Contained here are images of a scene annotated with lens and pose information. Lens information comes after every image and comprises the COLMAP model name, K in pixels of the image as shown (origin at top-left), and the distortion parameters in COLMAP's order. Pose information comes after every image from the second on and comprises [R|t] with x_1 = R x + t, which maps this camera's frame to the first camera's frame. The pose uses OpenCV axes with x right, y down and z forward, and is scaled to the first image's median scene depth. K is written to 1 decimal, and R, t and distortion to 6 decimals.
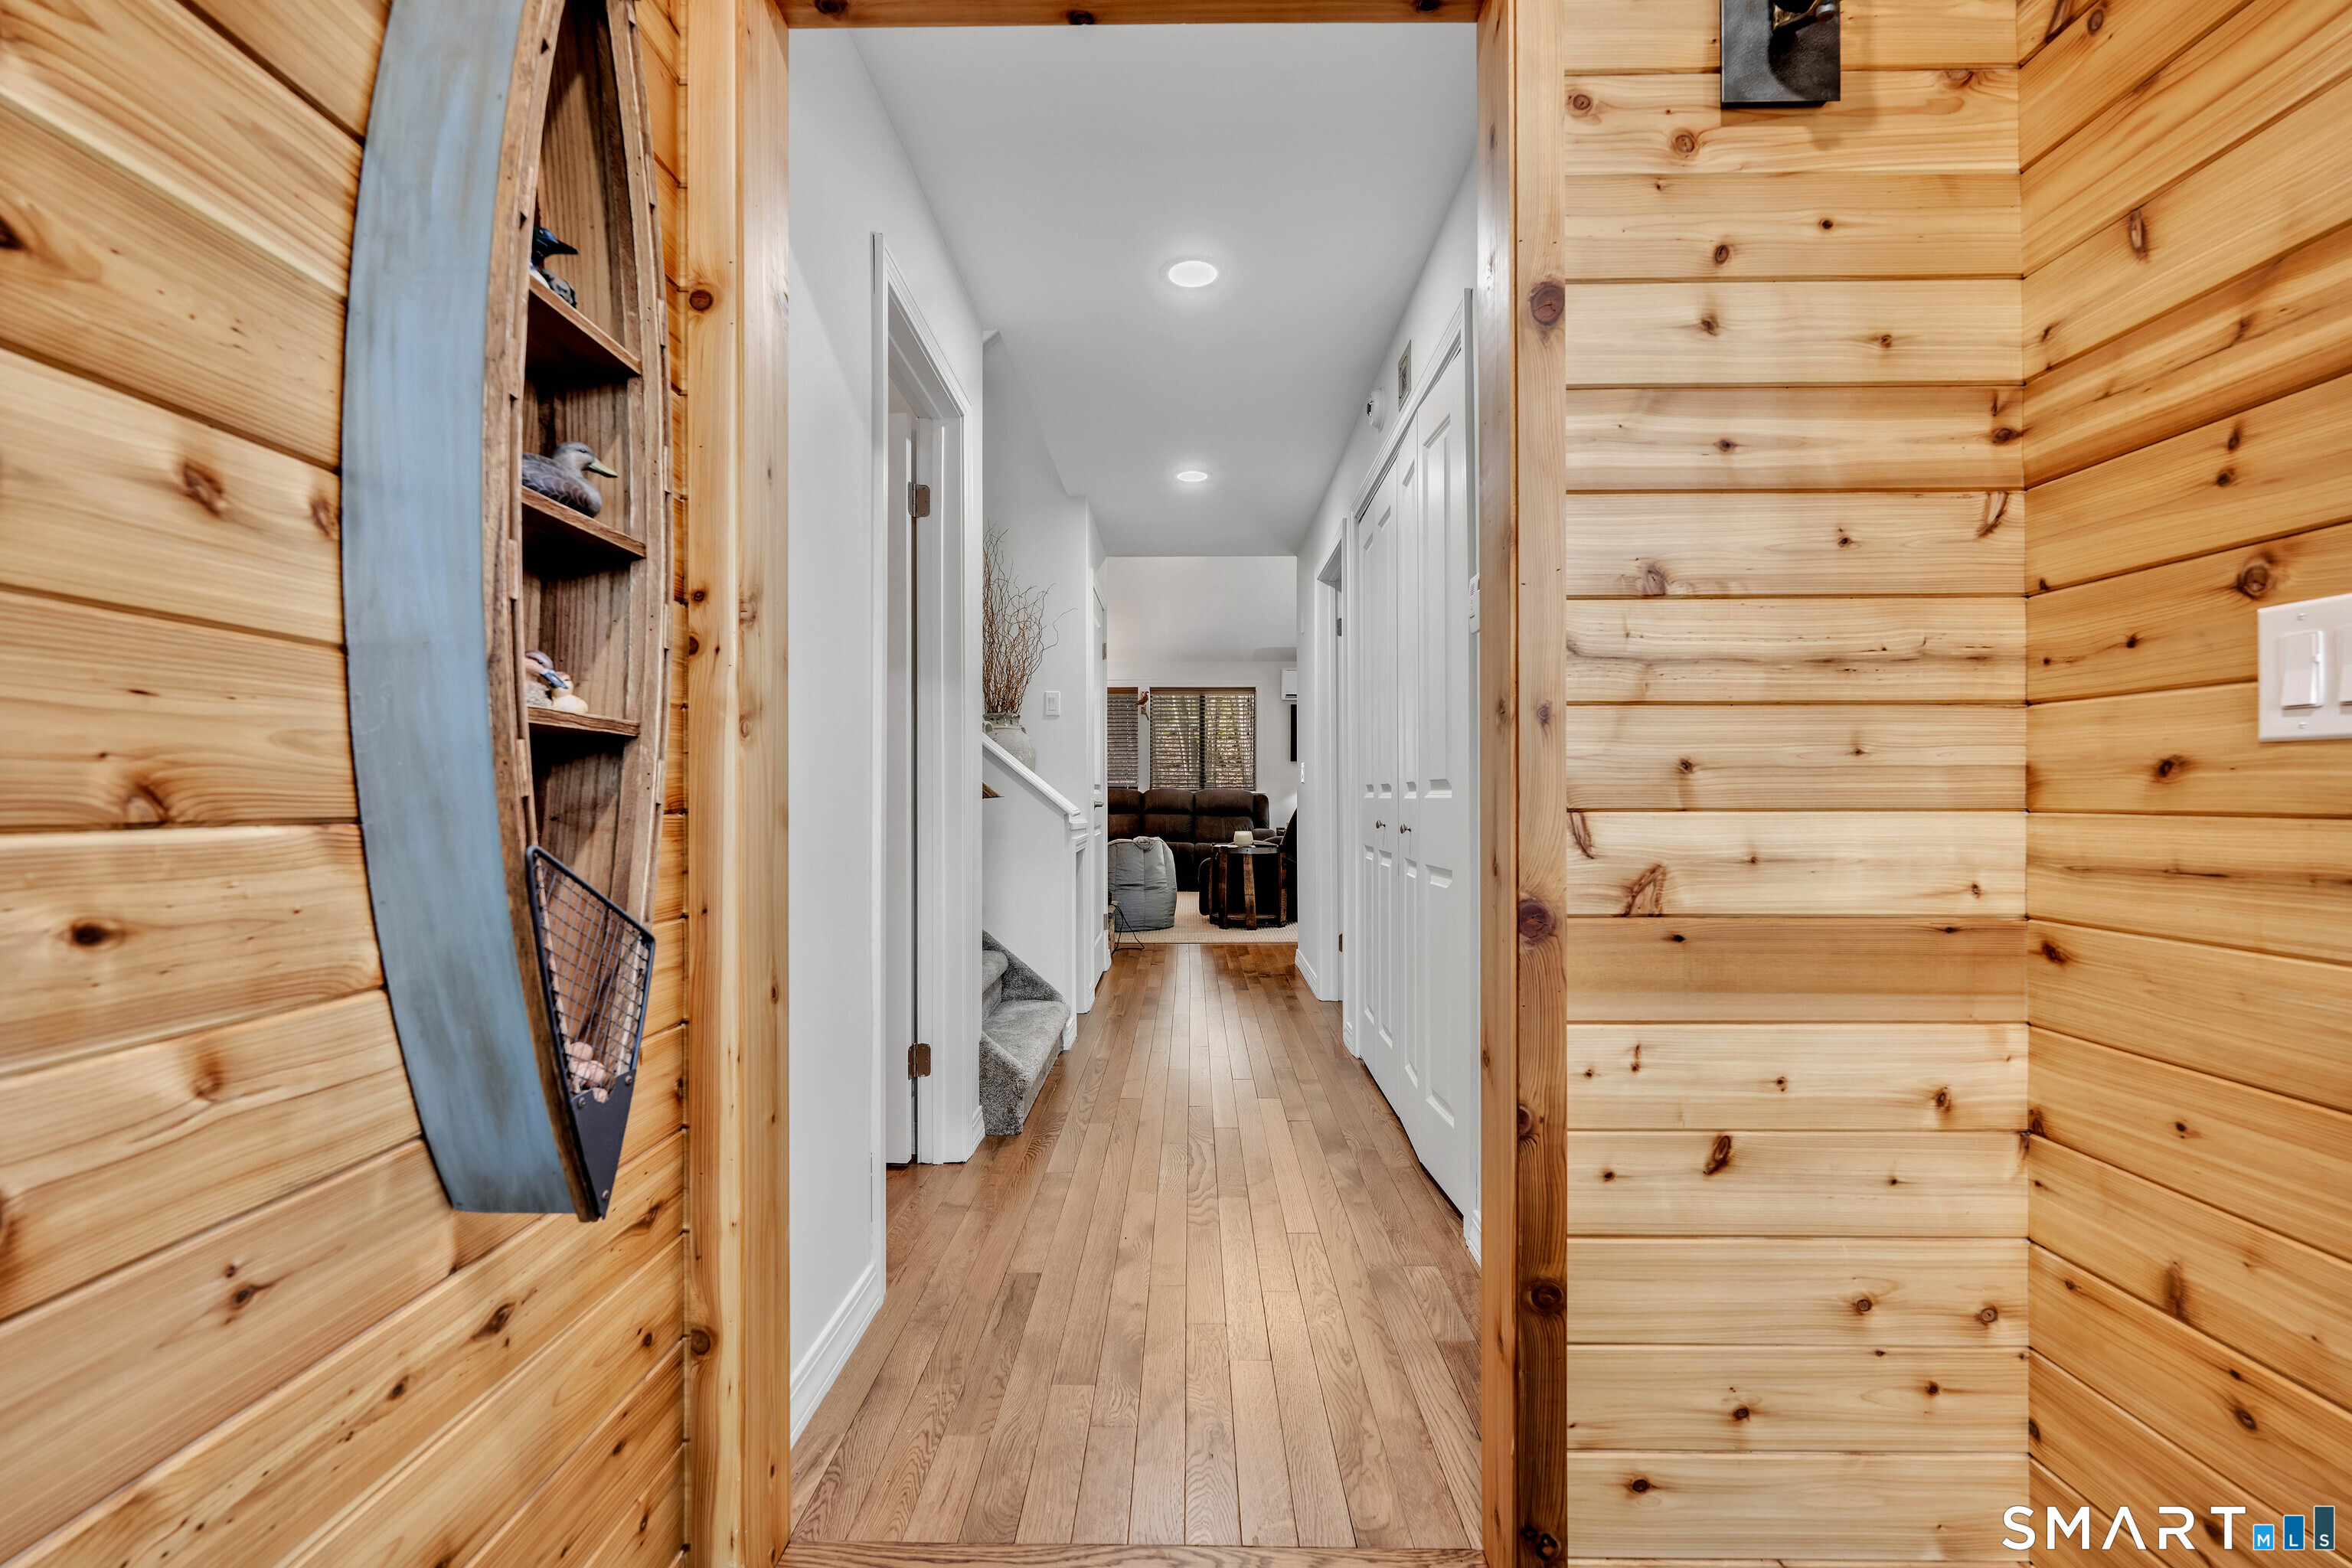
lens RADIAL K [[1000.2, 0, 1175.0], [0, 1000.2, 786.5], [0, 0, 1]] dist [-0.000968, -0.000088]
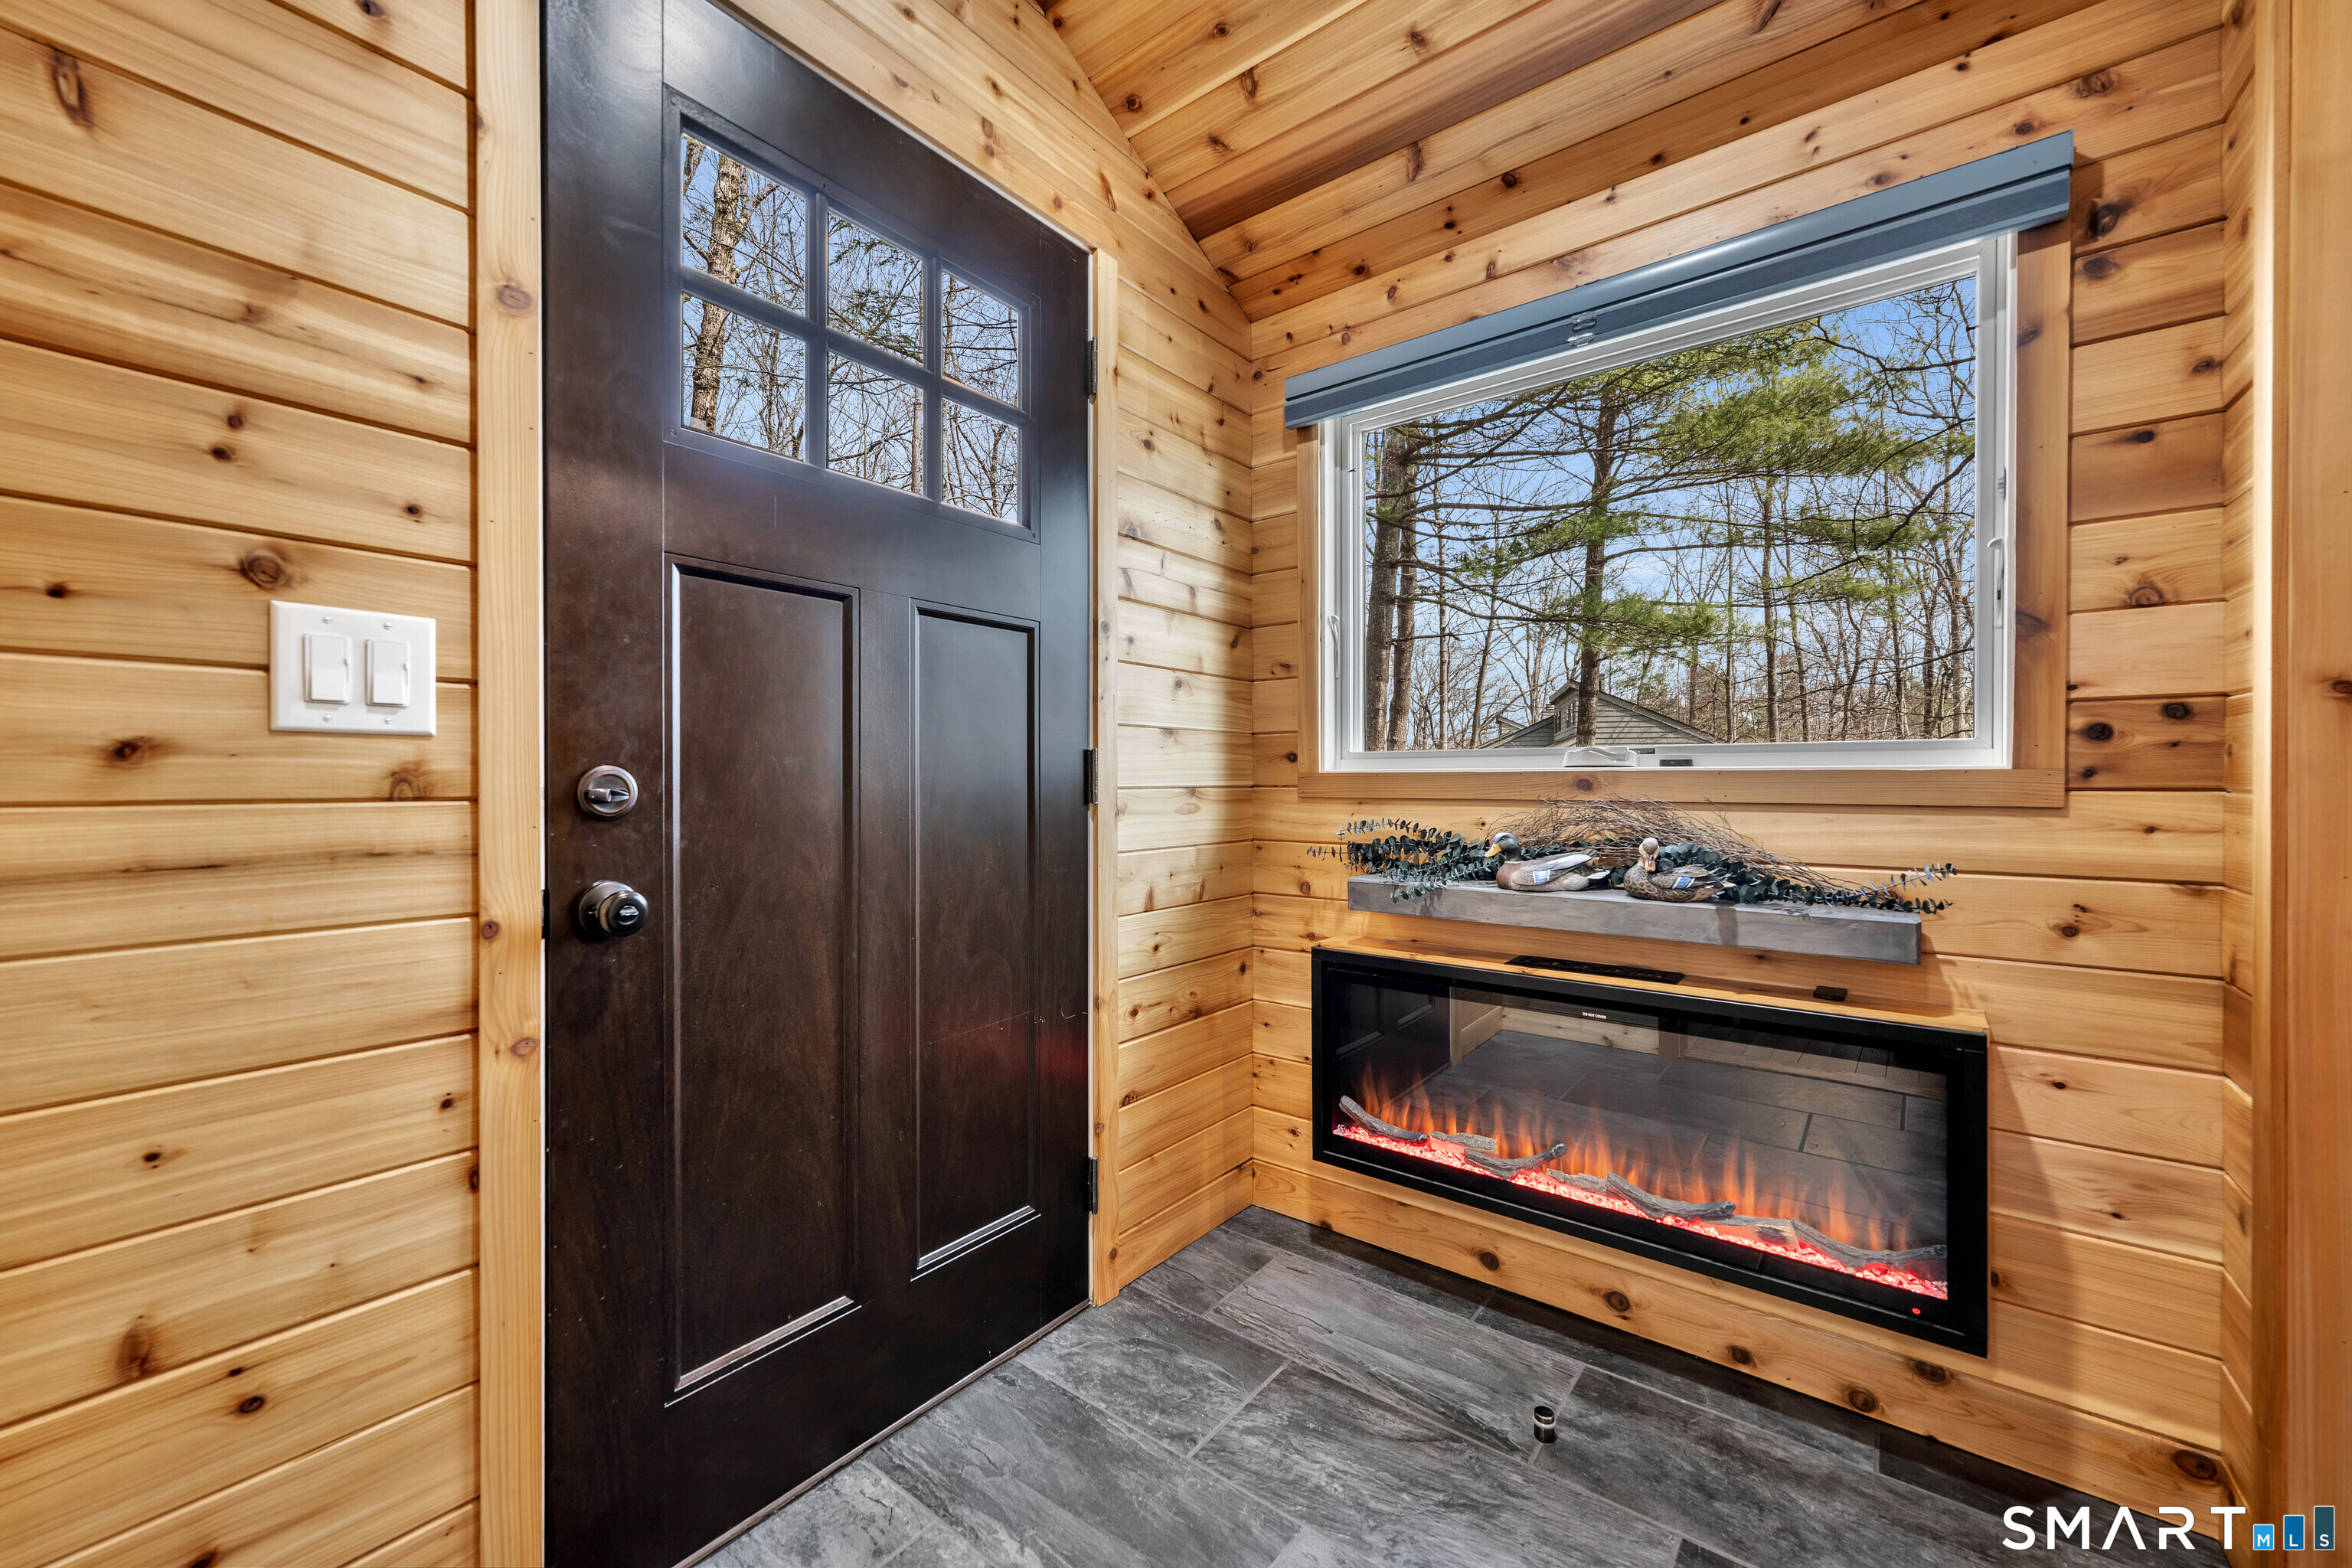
lens RADIAL K [[936.5, 0, 1170.1], [0, 936.5, 784.0], [0, 0, 1]] dist [-0.004093, 0.000196]
pose [[-0.803521, -0.002309, 0.595272, -0.220077], [-0.003496, 0.999994, -0.000840, 0.008050], [-0.595266, -0.002756, -0.803524, 1.184982]]
